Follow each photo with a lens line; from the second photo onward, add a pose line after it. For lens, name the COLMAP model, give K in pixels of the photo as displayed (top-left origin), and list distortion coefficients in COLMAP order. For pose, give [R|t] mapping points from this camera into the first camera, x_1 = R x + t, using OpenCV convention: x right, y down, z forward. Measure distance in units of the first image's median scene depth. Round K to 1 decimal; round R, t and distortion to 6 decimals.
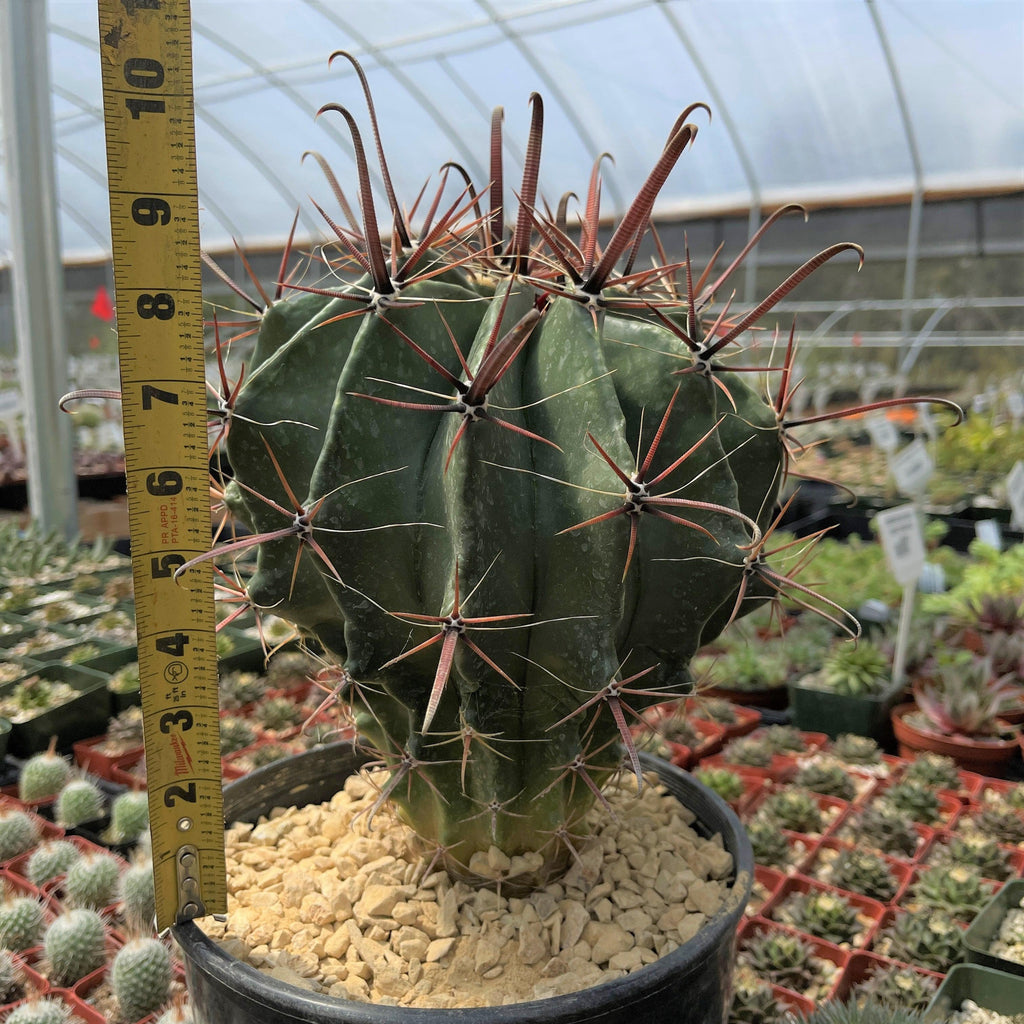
lens RADIAL K [[1069.0, 0, 512.0], [0, 1069.0, 512.0], [0, 0, 1]] dist [0.000106, -0.006966]
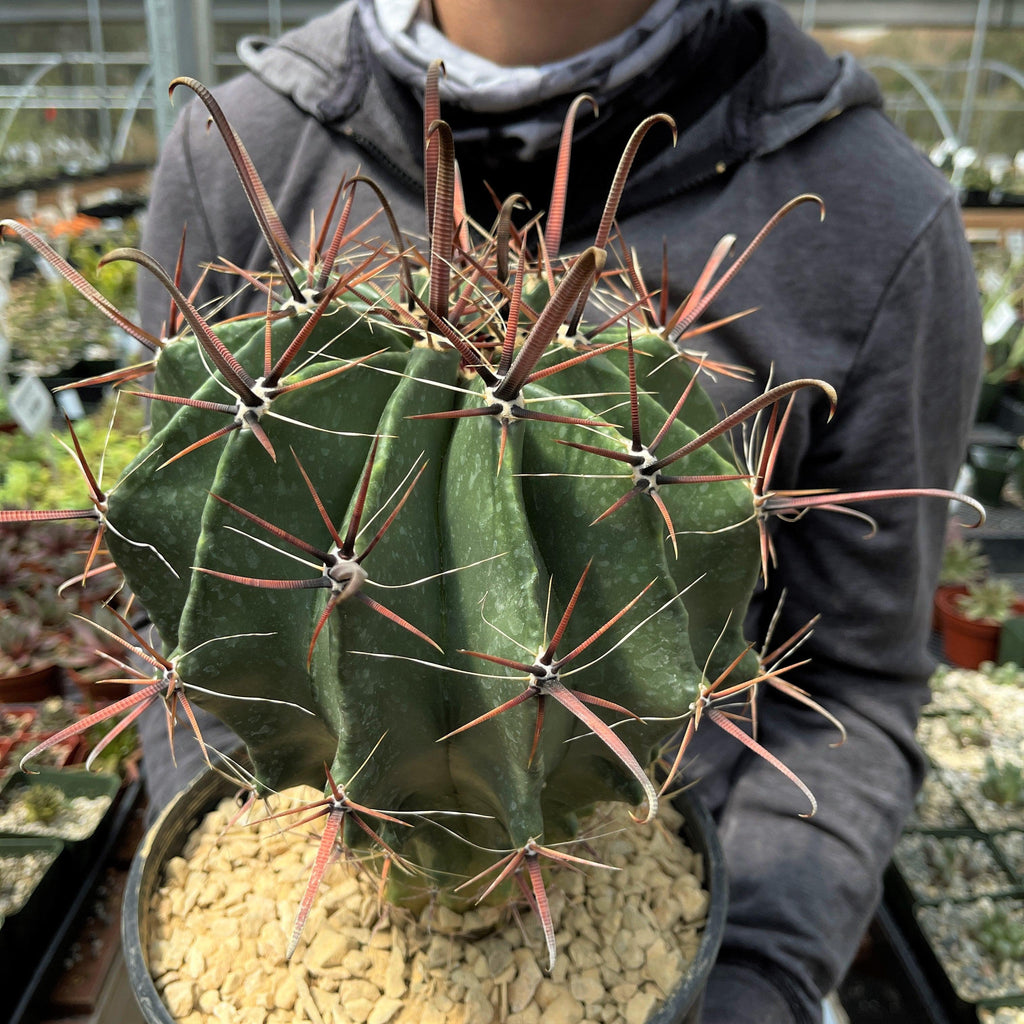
lens RADIAL K [[1062.3, 0, 510.4], [0, 1062.3, 515.0], [0, 0, 1]] dist [-0.004653, 0.016575]
pose [[0.994599, 0.015070, -0.102696, 0.139840], [0.012046, 0.965960, 0.258412, -0.283389], [0.103095, -0.258254, 0.960560, 0.184449]]
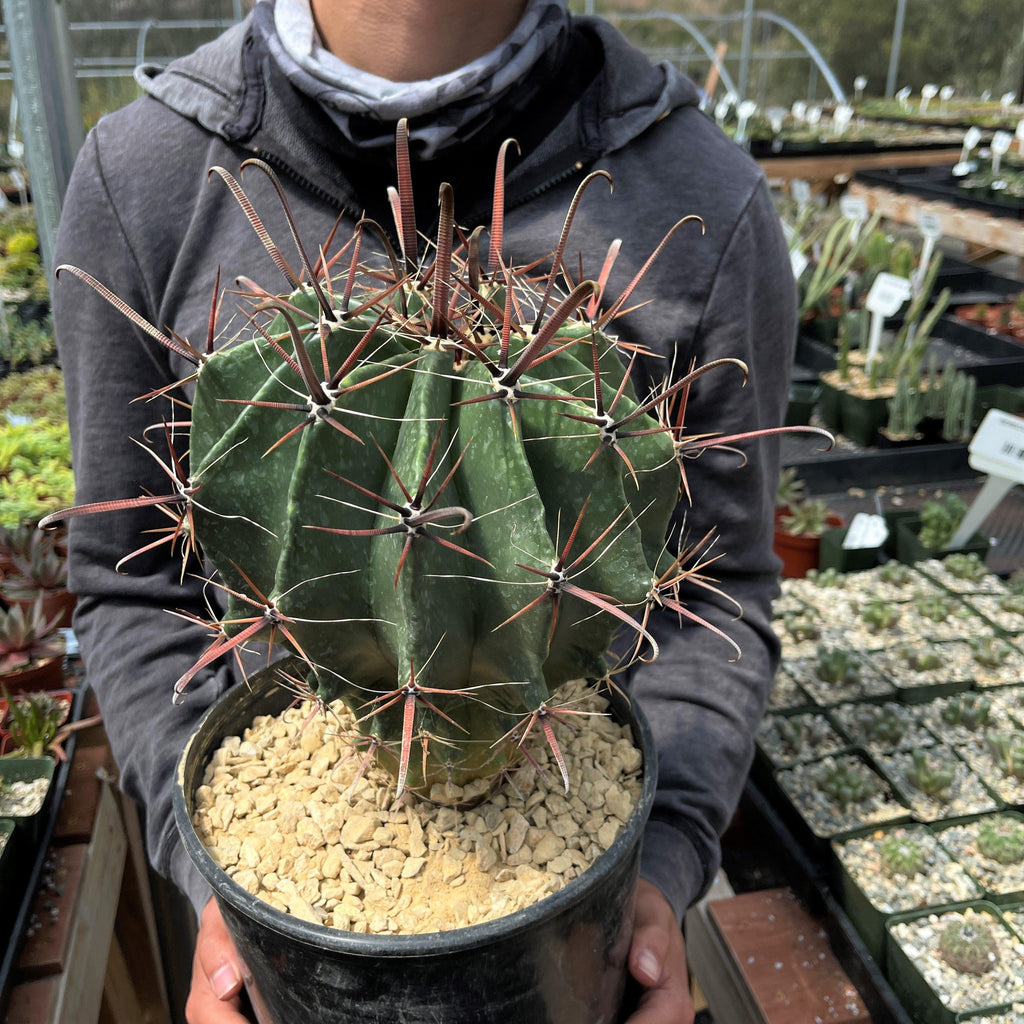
lens RADIAL K [[1052.4, 0, 507.4], [0, 1052.4, 541.5], [0, 0, 1]] dist [0.014223, -0.009156]
pose [[0.995151, -0.075205, 0.063394, -0.007342], [0.050974, 0.945532, 0.321515, -0.349465], [-0.084121, -0.316724, 0.944780, -0.070616]]
